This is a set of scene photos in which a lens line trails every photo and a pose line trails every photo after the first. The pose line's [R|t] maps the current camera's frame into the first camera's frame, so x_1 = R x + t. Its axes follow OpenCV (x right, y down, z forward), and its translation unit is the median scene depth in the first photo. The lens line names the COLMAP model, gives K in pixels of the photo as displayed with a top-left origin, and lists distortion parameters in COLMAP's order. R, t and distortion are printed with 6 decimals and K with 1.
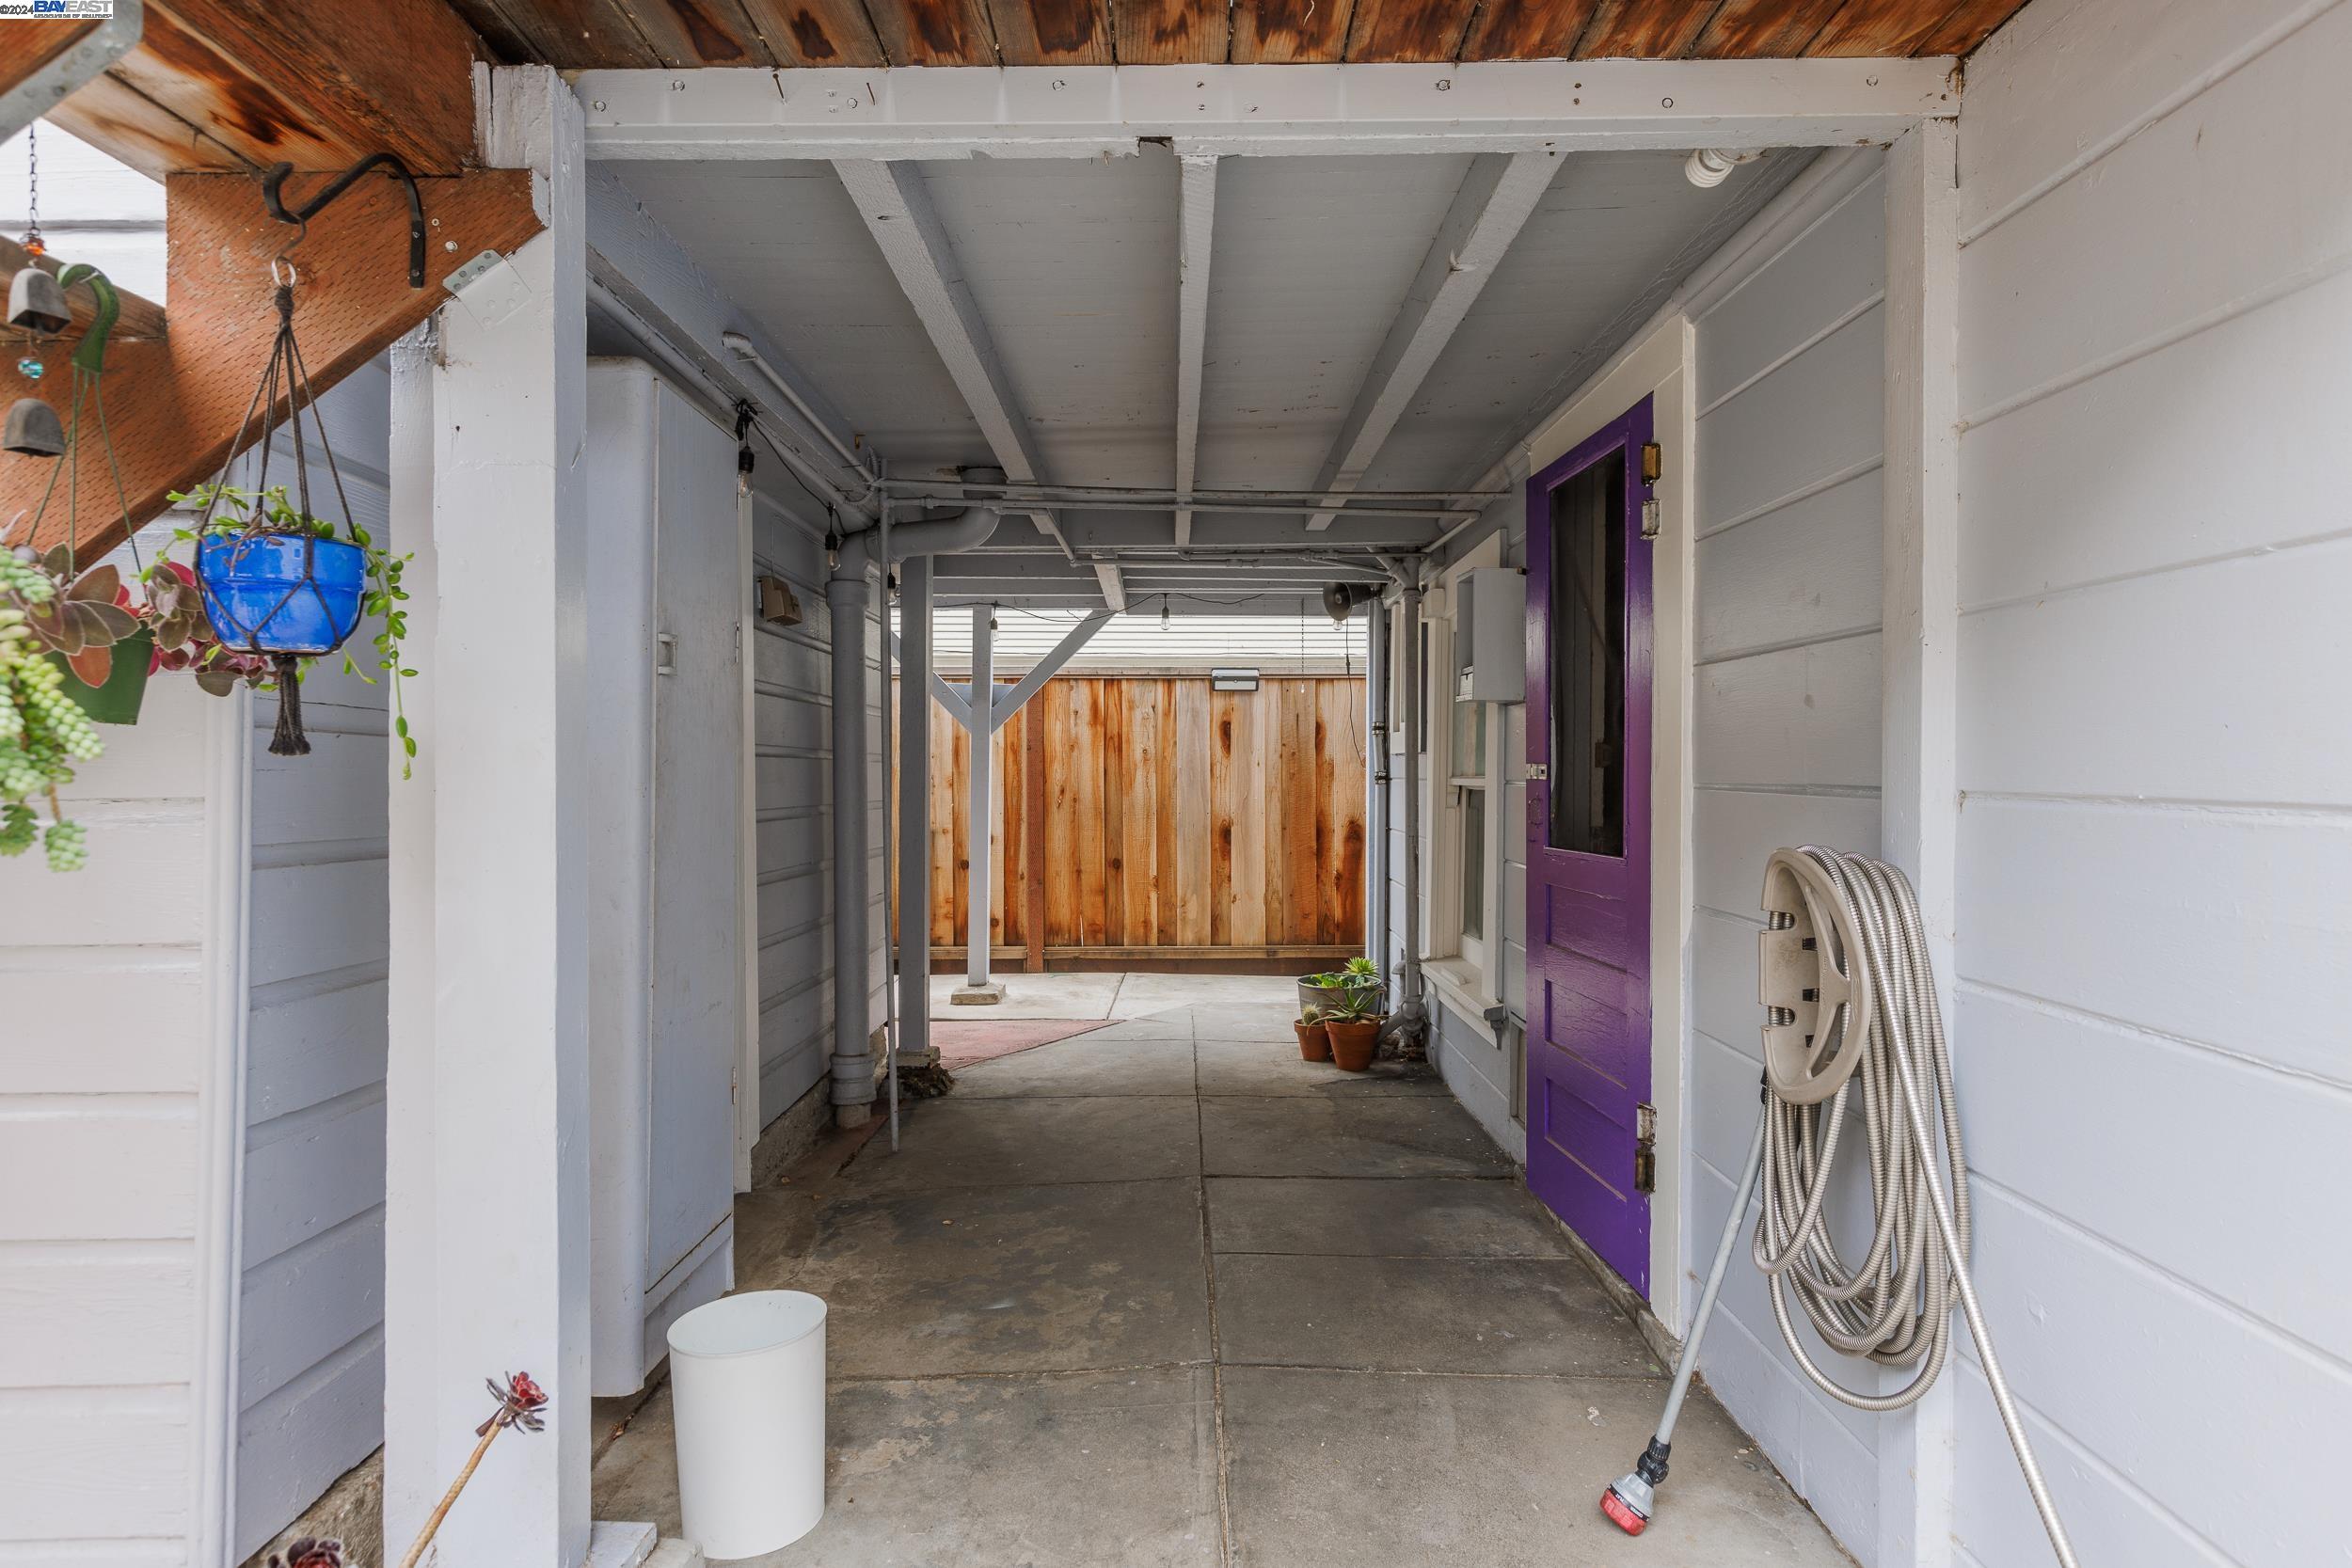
lens RADIAL K [[1260.9, 0, 1178.8], [0, 1260.9, 780.9], [0, 0, 1]] dist [-0.000338, 0.000047]
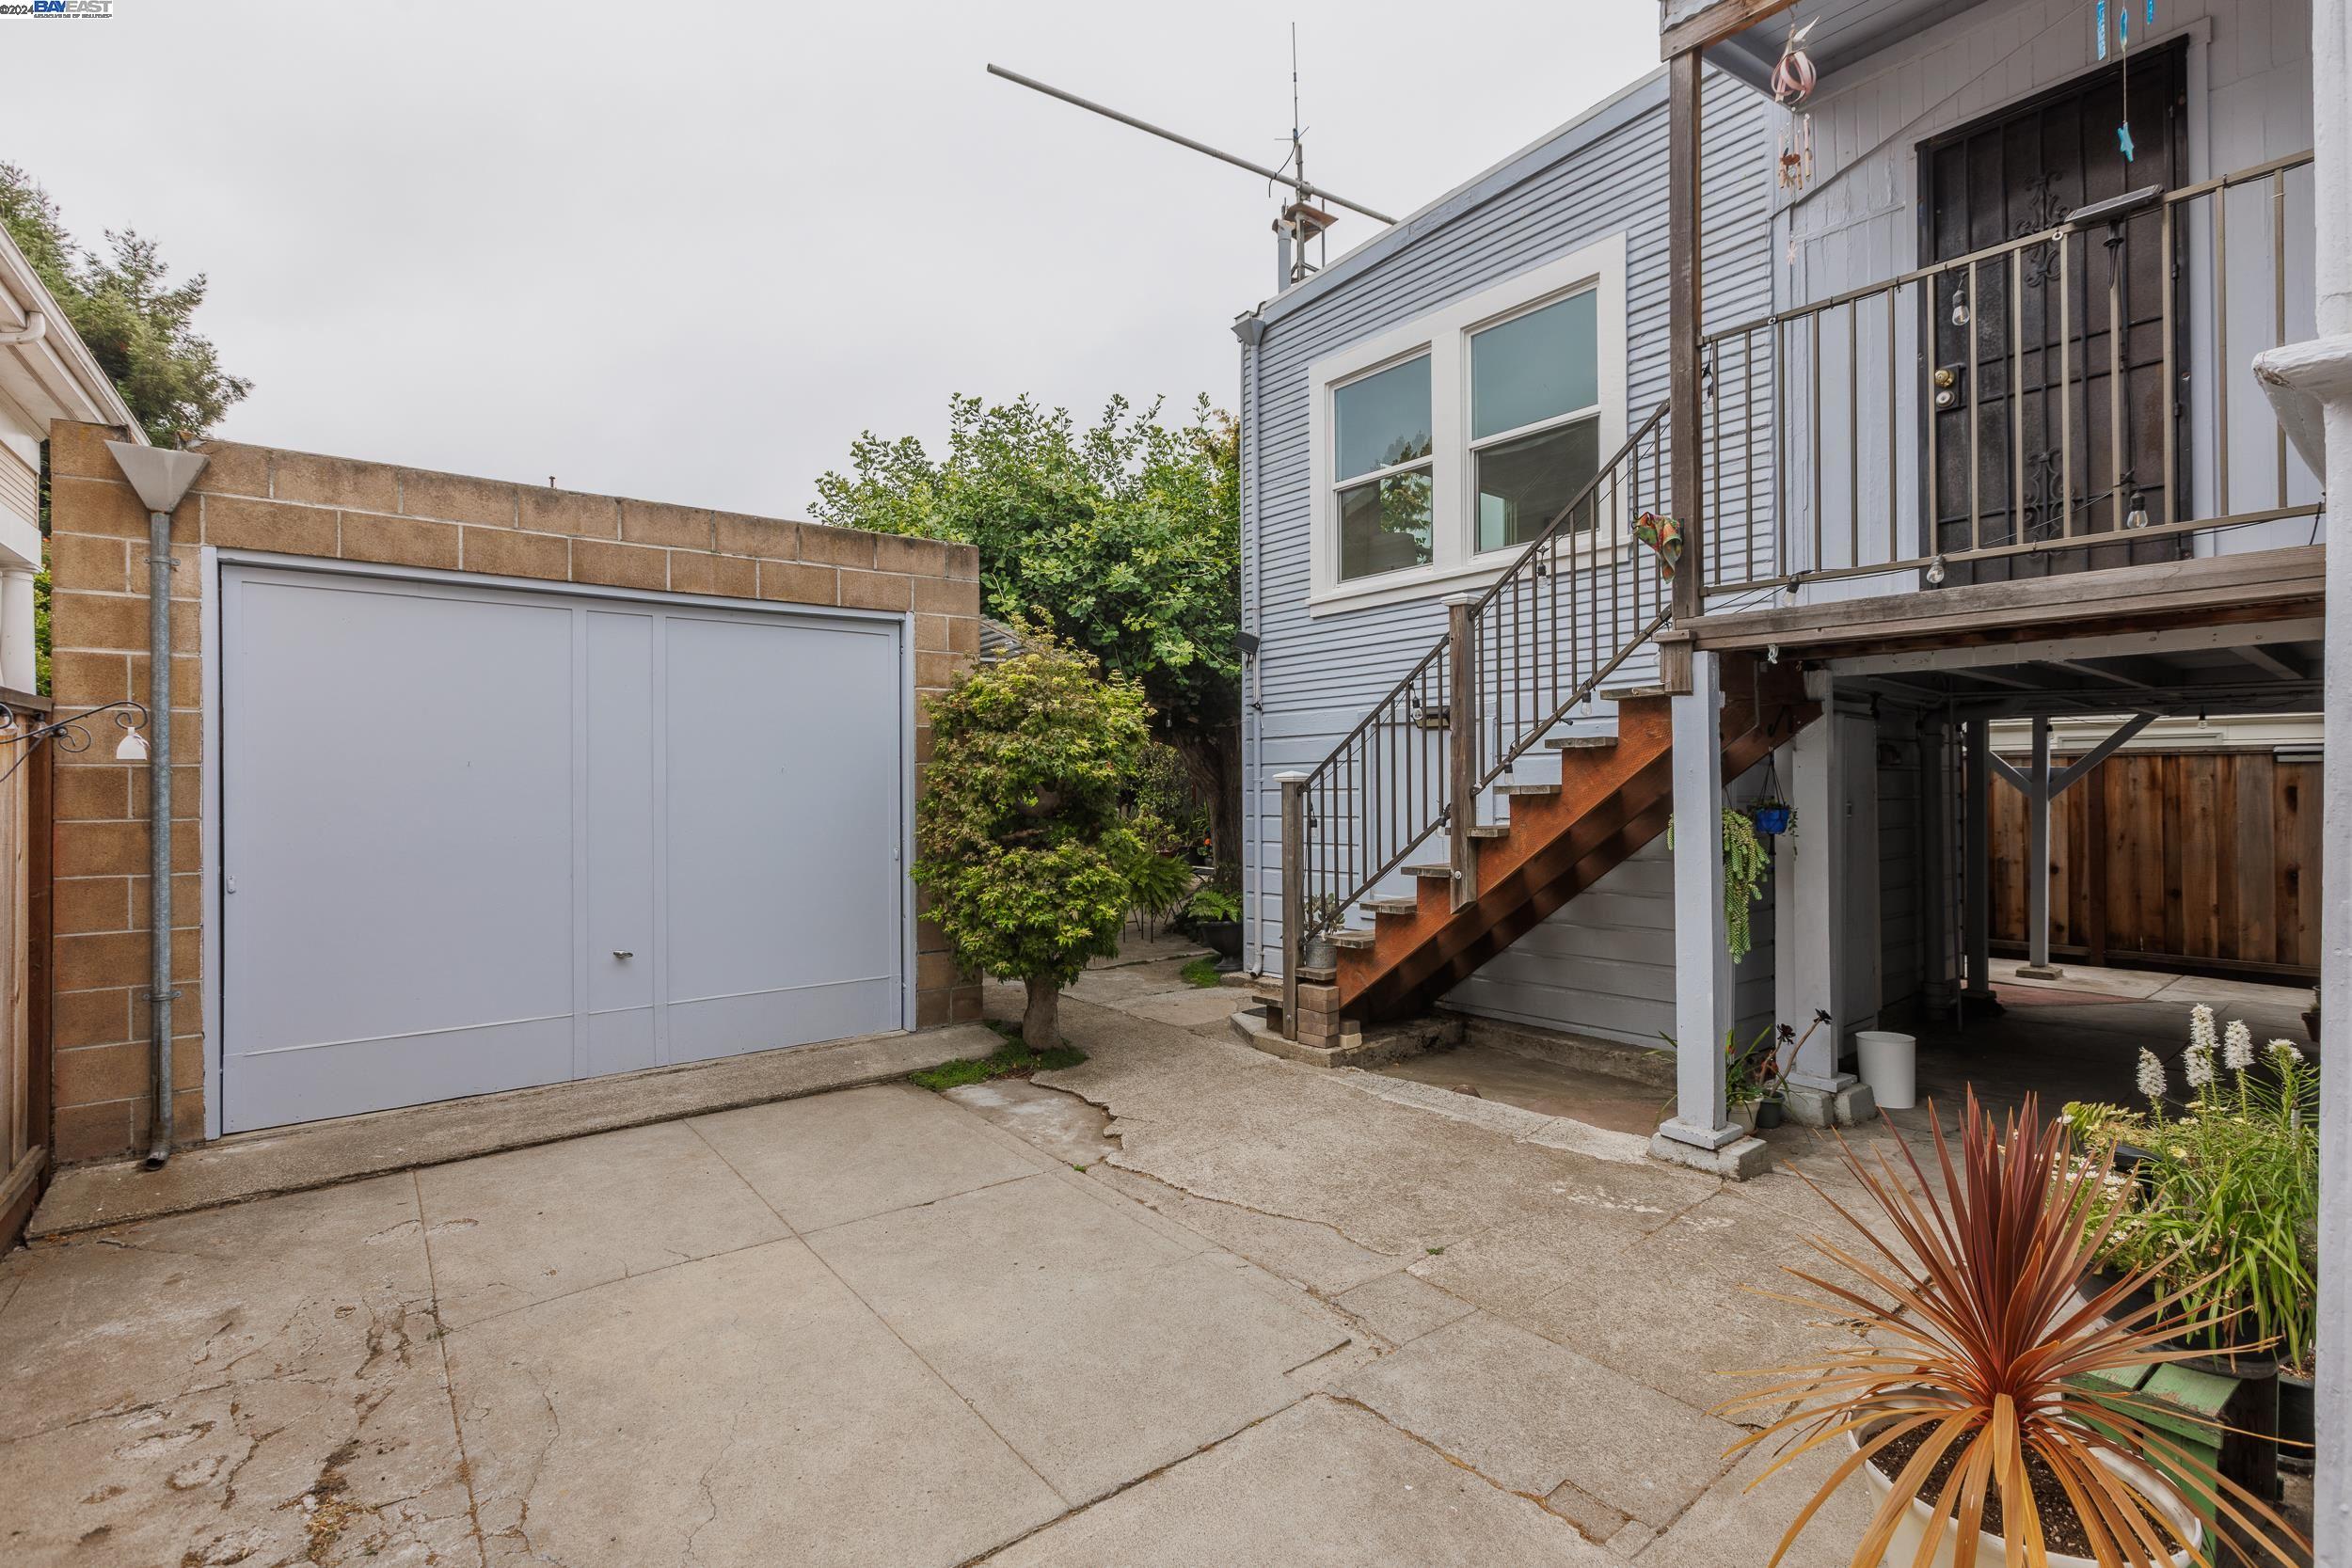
lens RADIAL K [[1043.1, 0, 1178.1], [0, 1043.1, 784.2], [0, 0, 1]] dist [-0.004105, -0.000360]
pose [[0.625219, -0.005630, -0.780429, 0.150595], [0.002302, 0.999983, -0.005369, -0.046505], [0.780446, 0.001560, 0.625222, -0.517083]]
